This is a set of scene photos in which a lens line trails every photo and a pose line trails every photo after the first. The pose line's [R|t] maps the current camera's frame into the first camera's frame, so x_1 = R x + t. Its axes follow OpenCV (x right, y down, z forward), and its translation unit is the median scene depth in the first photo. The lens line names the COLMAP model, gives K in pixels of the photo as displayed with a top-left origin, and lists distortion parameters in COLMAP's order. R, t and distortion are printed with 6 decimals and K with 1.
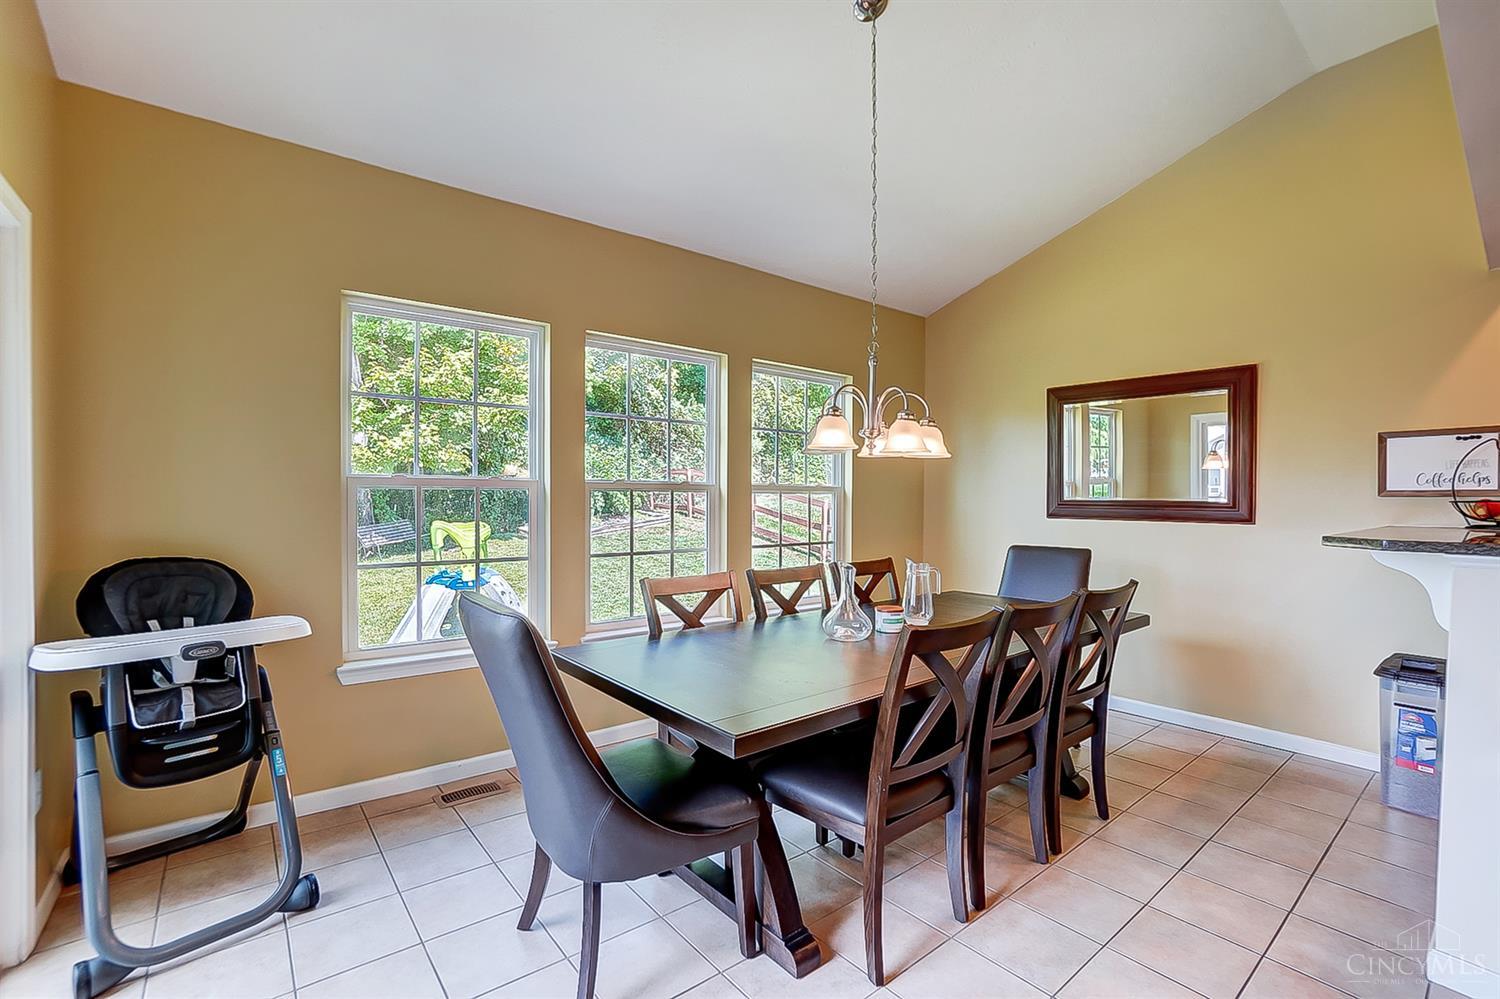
lens RADIAL K [[665.2, 0, 750.5], [0, 665.2, 503.8], [0, 0, 1]] dist [-0.054137, 0.020629]
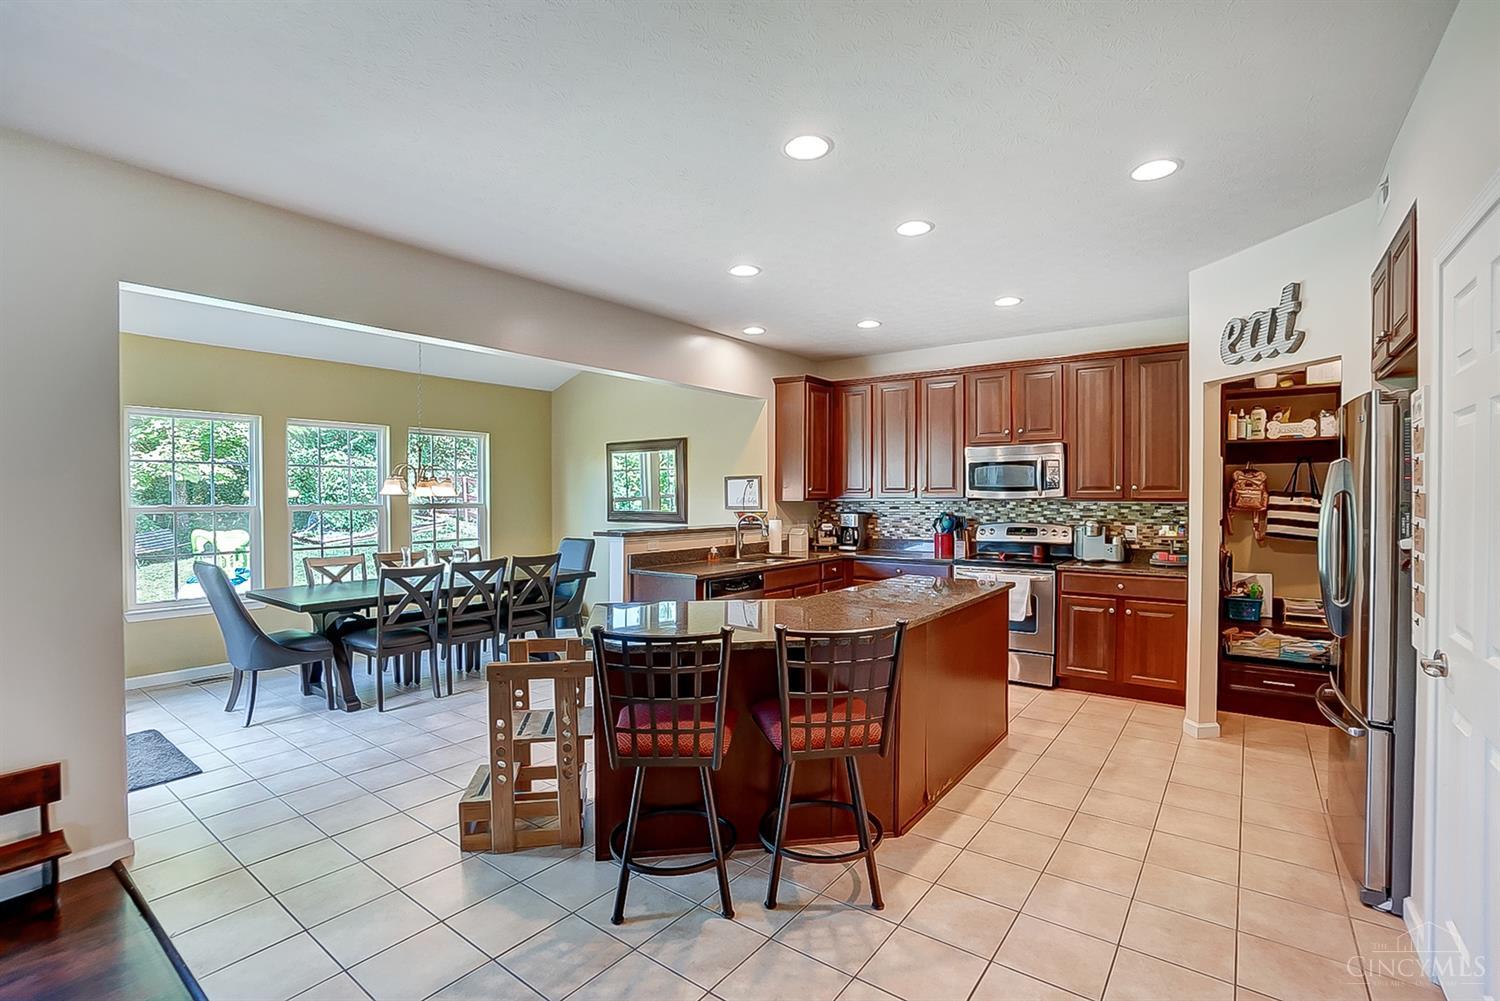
lens RADIAL K [[665.2, 0, 750.5], [0, 665.2, 504.8], [0, 0, 1]] dist [-0.054137, 0.020629]
pose [[0.967756, -0.013824, 0.251510, 0.563564], [0.012934, 0.999903, 0.005192, -0.036554], [-0.251557, -0.001772, 0.967841, -1.079931]]
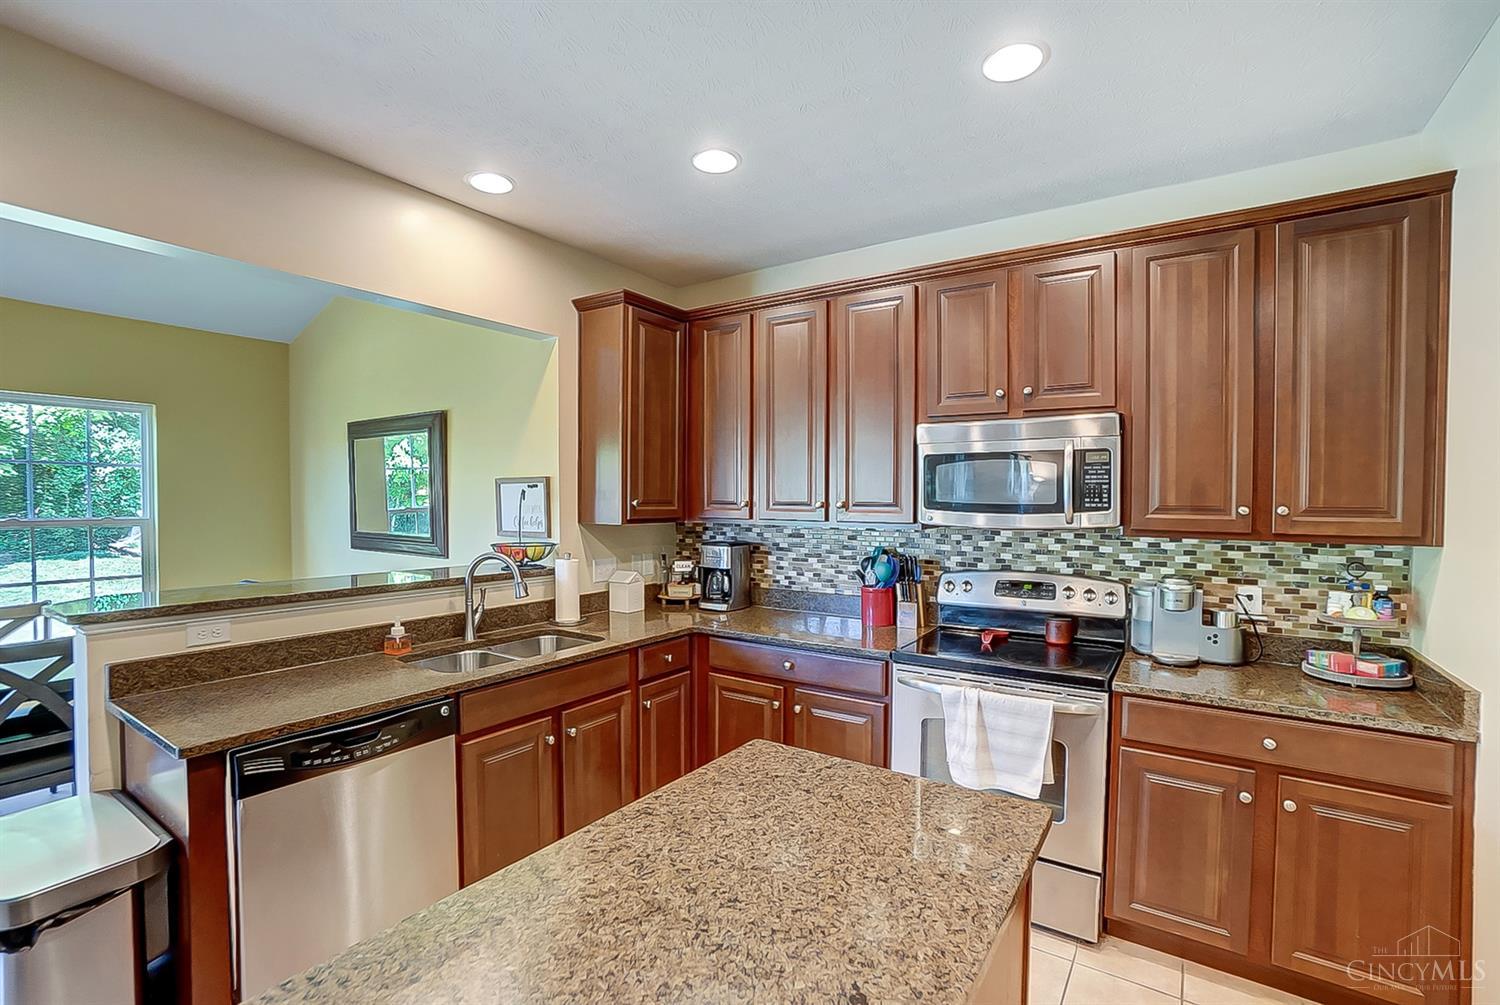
lens RADIAL K [[668.3, 0, 748.3], [0, 668.3, 505.8], [0, 0, 1]] dist [-0.032302, 0.000382]
pose [[0.955019, -0.004031, 0.296518, 1.117724], [0.003556, 0.999991, 0.002142, -0.068597], [-0.296524, -0.000992, 0.955025, -0.249993]]
